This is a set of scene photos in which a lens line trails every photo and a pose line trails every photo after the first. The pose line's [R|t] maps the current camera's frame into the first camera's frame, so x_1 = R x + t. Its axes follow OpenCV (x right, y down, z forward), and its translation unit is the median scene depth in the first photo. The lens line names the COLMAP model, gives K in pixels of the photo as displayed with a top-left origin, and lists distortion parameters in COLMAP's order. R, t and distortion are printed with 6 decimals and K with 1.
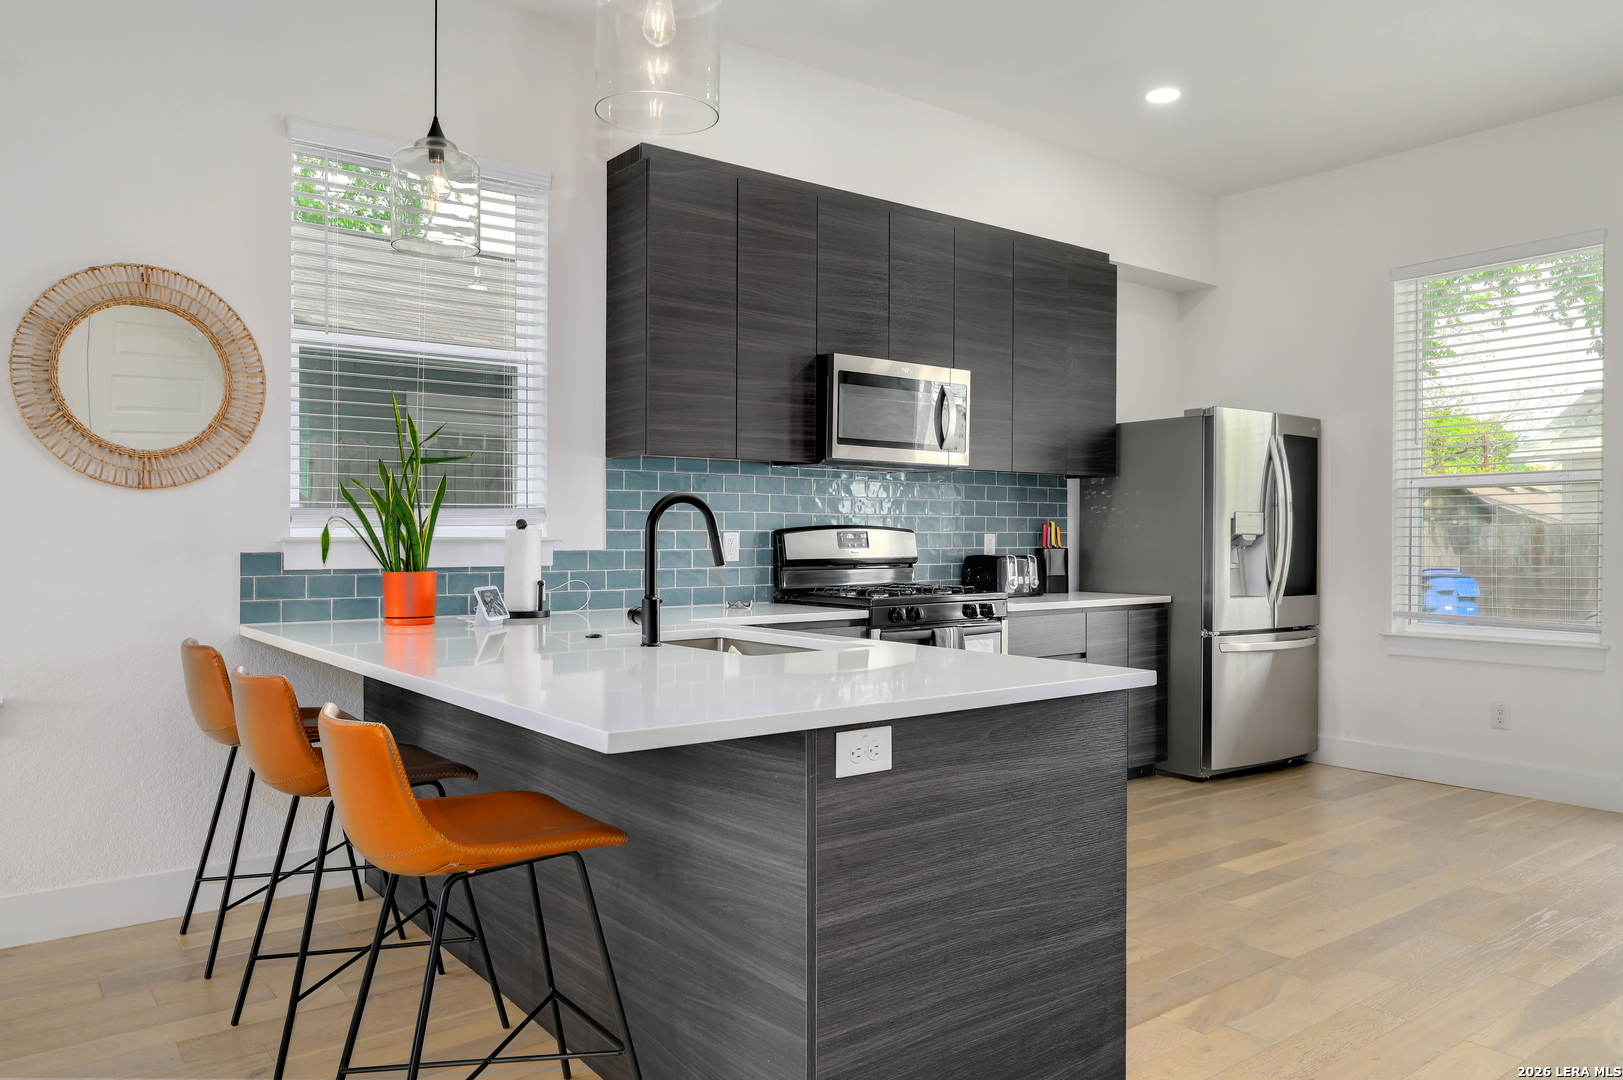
lens RADIAL K [[1133.2, 0, 815.3], [0, 1133.2, 538.8], [0, 0, 1]] dist [0.003173, -0.000276]
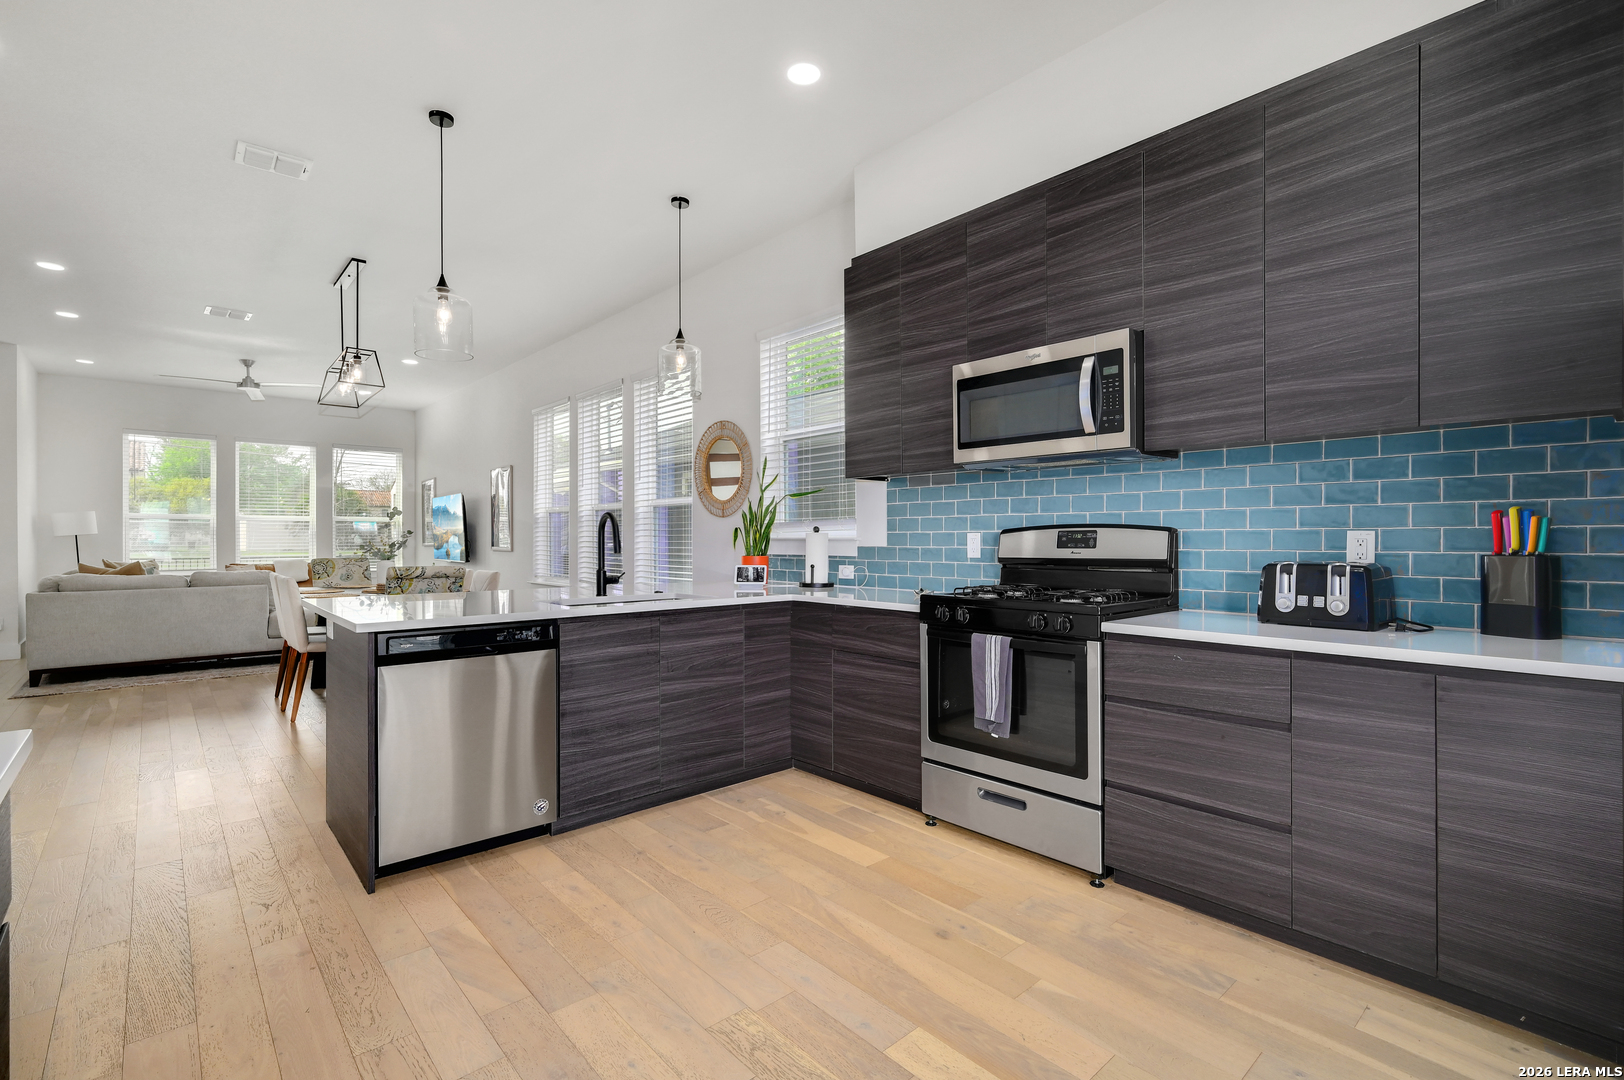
lens RADIAL K [[739.8, 0, 809.2], [0, 739.8, 537.9], [0, 0, 1]] dist [-0.001972, -0.000820]
pose [[0.070177, -0.004078, -0.997526, 0.700904], [-0.004369, 0.999981, -0.004396, 0.003539], [0.997525, 0.004666, 0.070158, 0.809170]]
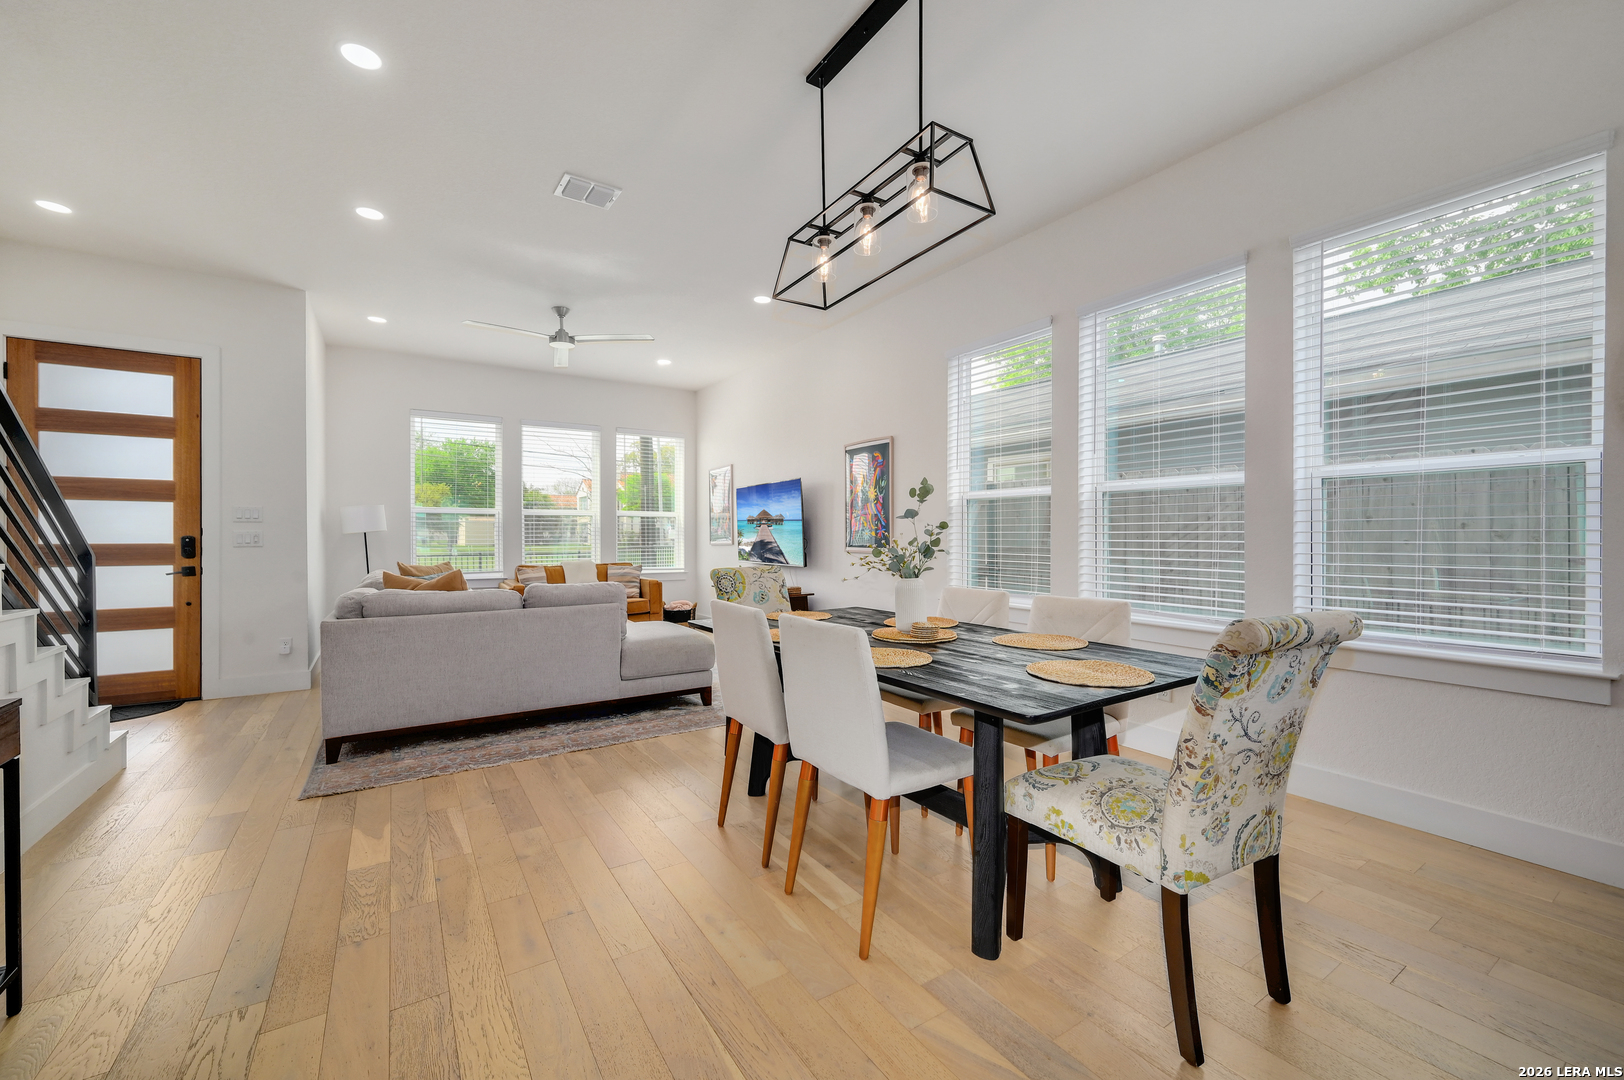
lens RADIAL K [[648.9, 0, 817.5], [0, 648.9, 541.2], [0, 0, 1]] dist [0.000869, -0.000096]
pose [[-0.070181, 0.004247, -0.997525, 0.455701], [-0.003511, 0.999984, 0.004505, 0.003737], [0.997528, 0.003819, -0.070165, 0.573635]]
